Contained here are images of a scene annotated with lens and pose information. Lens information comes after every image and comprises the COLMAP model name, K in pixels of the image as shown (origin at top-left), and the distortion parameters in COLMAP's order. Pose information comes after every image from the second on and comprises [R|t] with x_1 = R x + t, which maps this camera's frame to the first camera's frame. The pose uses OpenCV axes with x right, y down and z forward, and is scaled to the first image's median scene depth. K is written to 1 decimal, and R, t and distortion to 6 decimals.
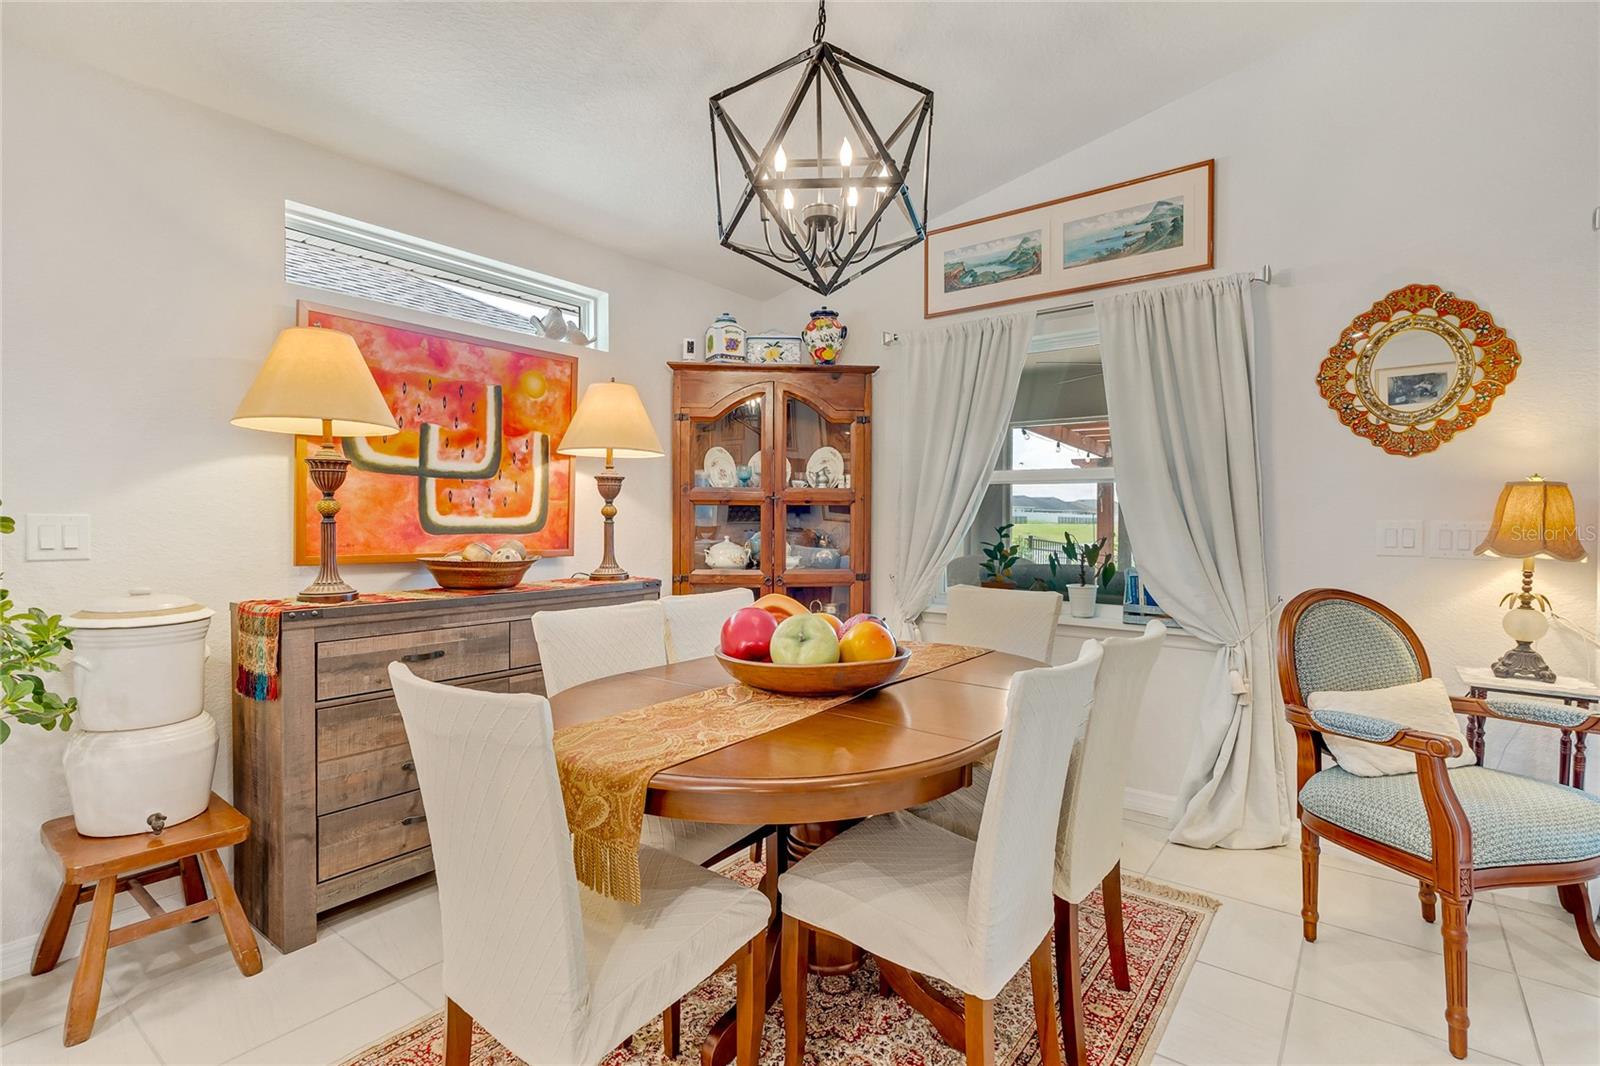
lens RADIAL K [[762.6, 0, 795.6], [0, 762.6, 533.5], [0, 0, 1]] dist [0.001997, -0.000060]
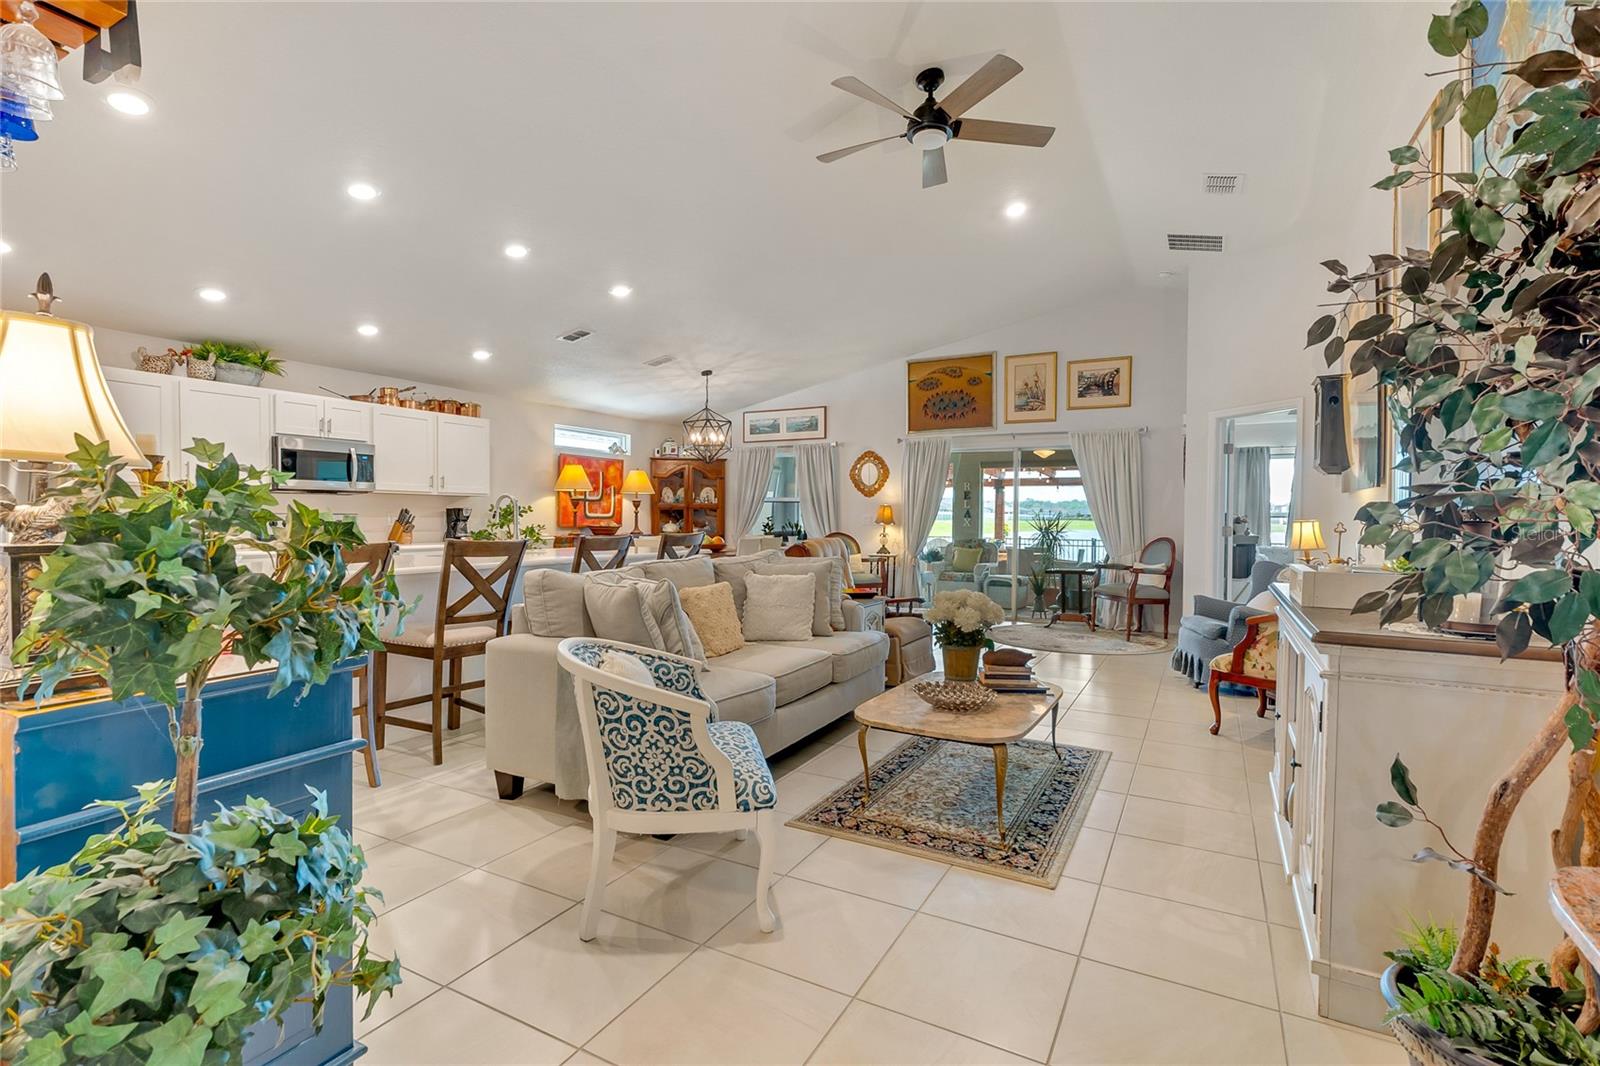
lens RADIAL K [[762.6, 0, 795.6], [0, 762.6, 533.5], [0, 0, 1]] dist [0.001997, -0.000060]
pose [[0.988040, -0.002365, 0.154178, -0.086045], [0.001847, 0.999992, 0.003507, 0.048058], [-0.154185, -0.003181, 0.988037, -2.130326]]
